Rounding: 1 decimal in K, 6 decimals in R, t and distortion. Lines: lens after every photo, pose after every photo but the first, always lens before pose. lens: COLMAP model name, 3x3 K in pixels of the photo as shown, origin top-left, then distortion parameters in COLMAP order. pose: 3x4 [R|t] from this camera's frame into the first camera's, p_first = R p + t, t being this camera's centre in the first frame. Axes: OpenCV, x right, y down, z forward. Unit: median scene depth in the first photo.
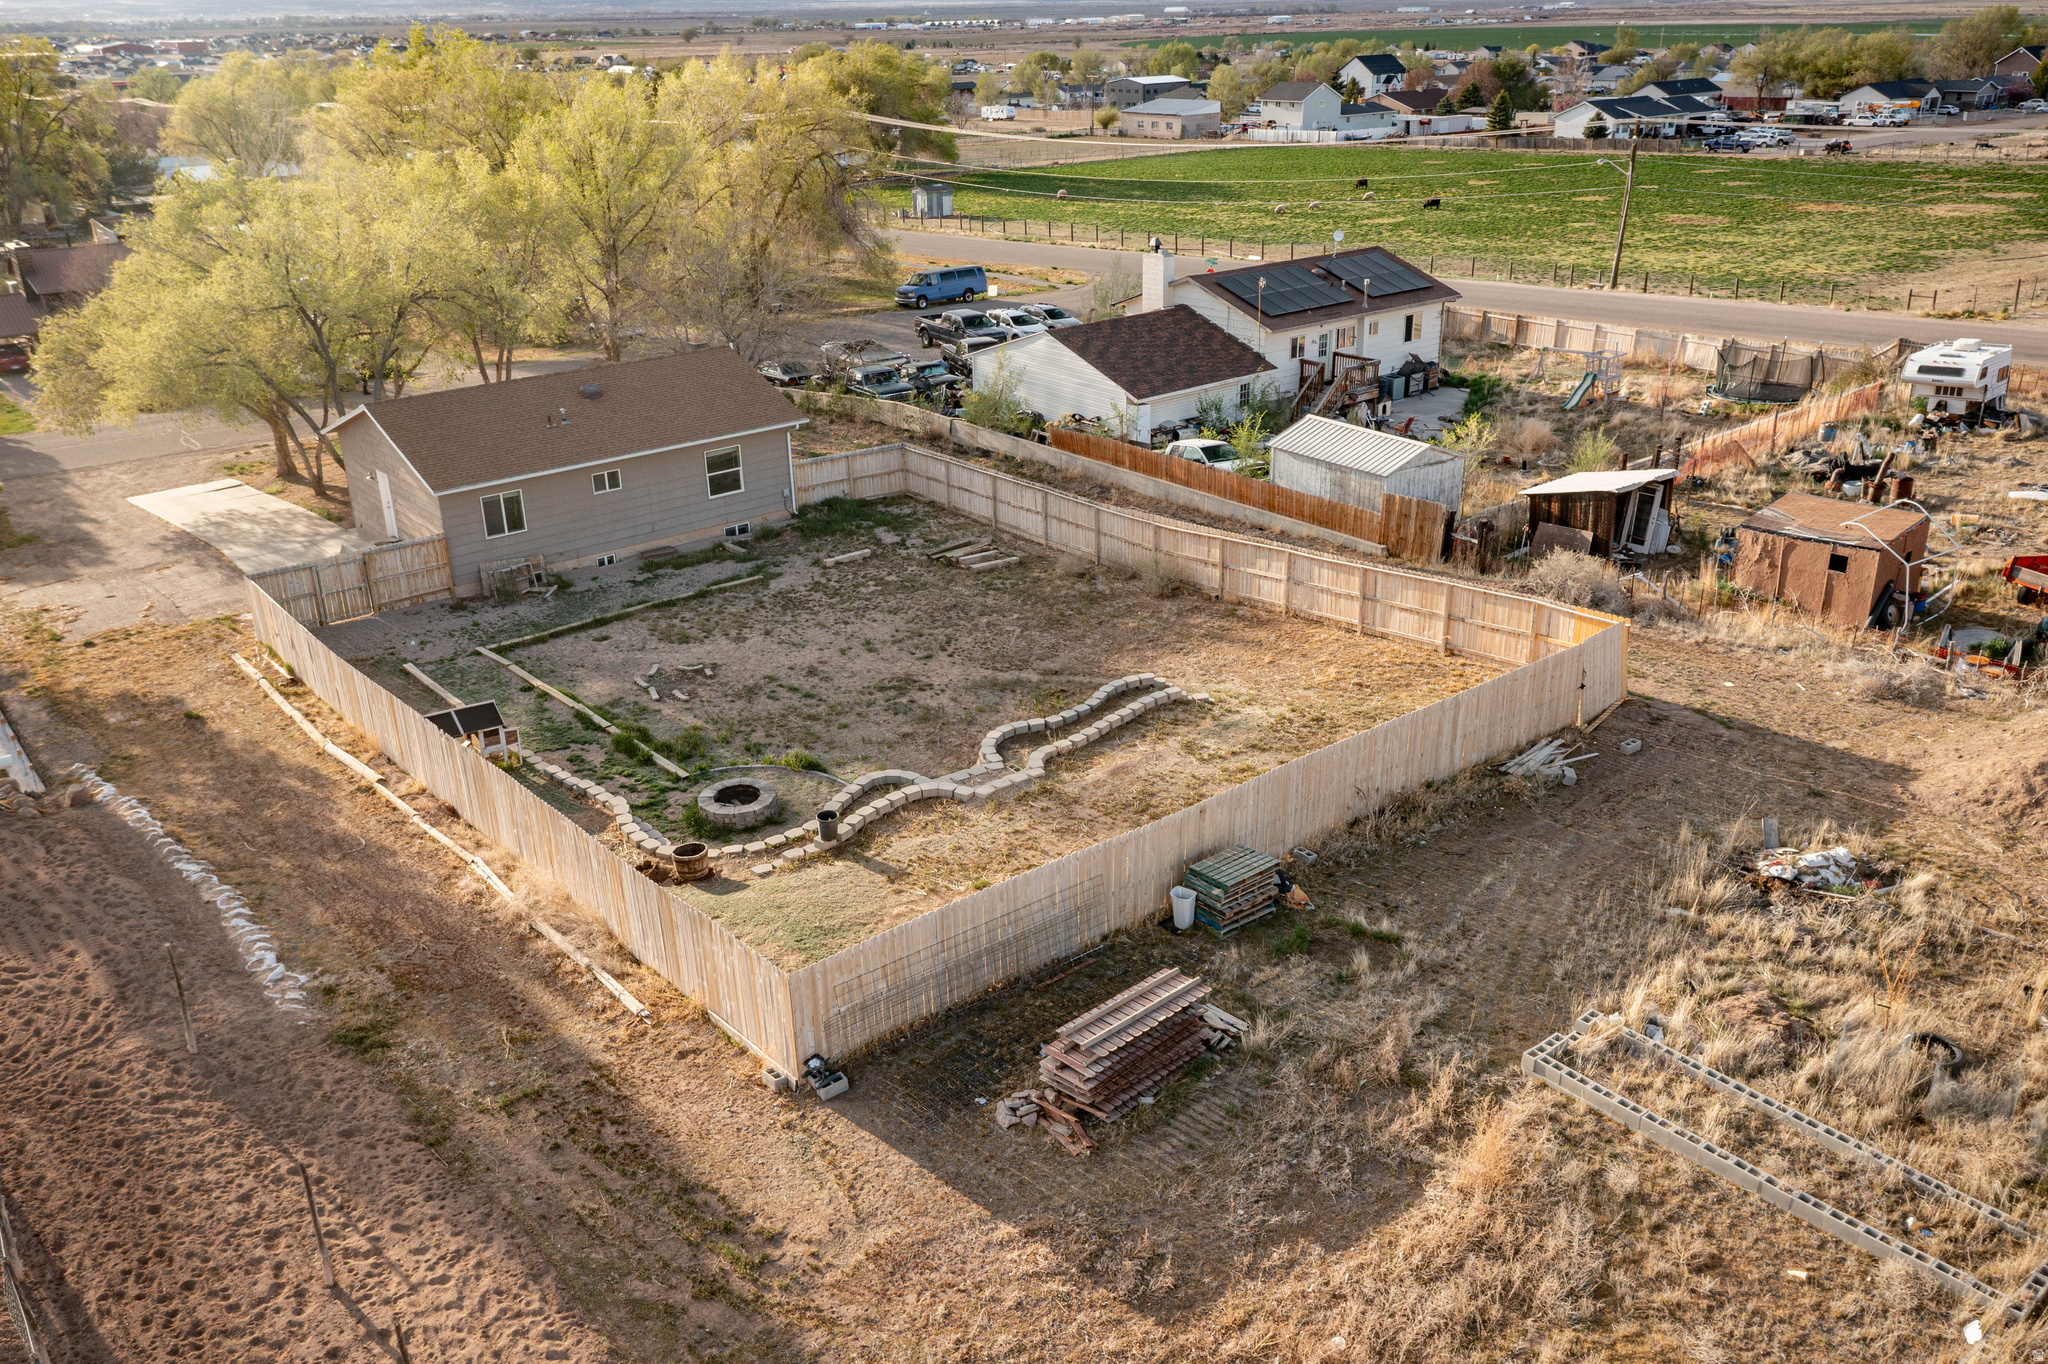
lens RADIAL K [[1590.8, 0, 1024.0], [0, 1590.8, 682.0], [0, 0, 1]] dist [-0.010366, 0.009098]
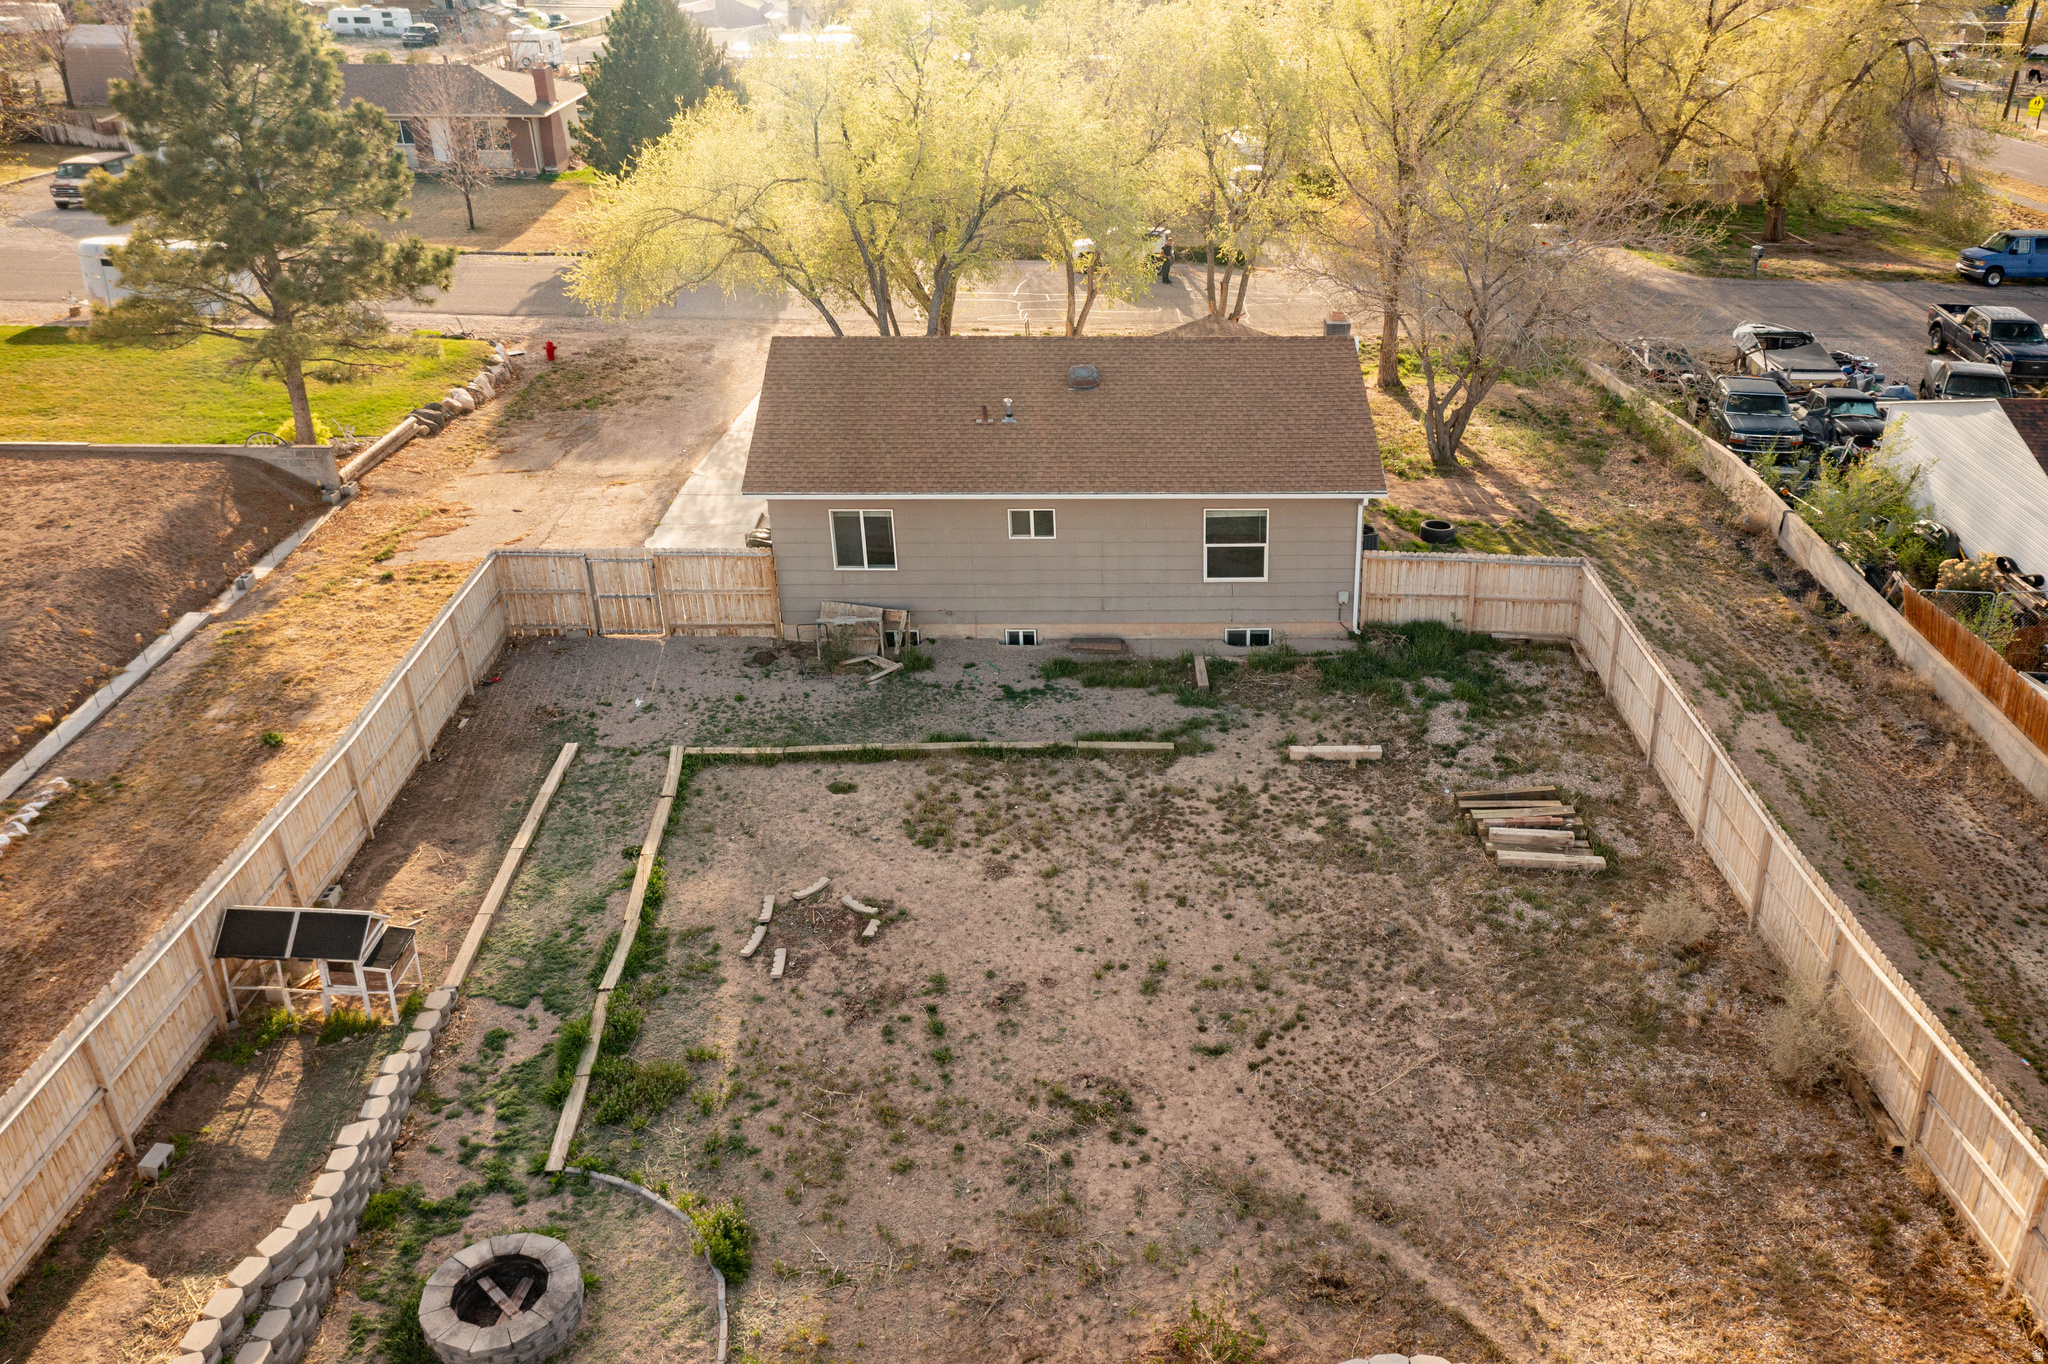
lens RADIAL K [[1693.0, 0, 1138.8], [0, 1693.0, 625.3], [0, 0, 1]] dist [-0.024285, 0.009390]
pose [[0.793110, 0.282292, -0.539711, 0.162488], [-0.262357, 0.958027, 0.115554, -0.188585], [0.549678, 0.049950, 0.833882, 0.483807]]
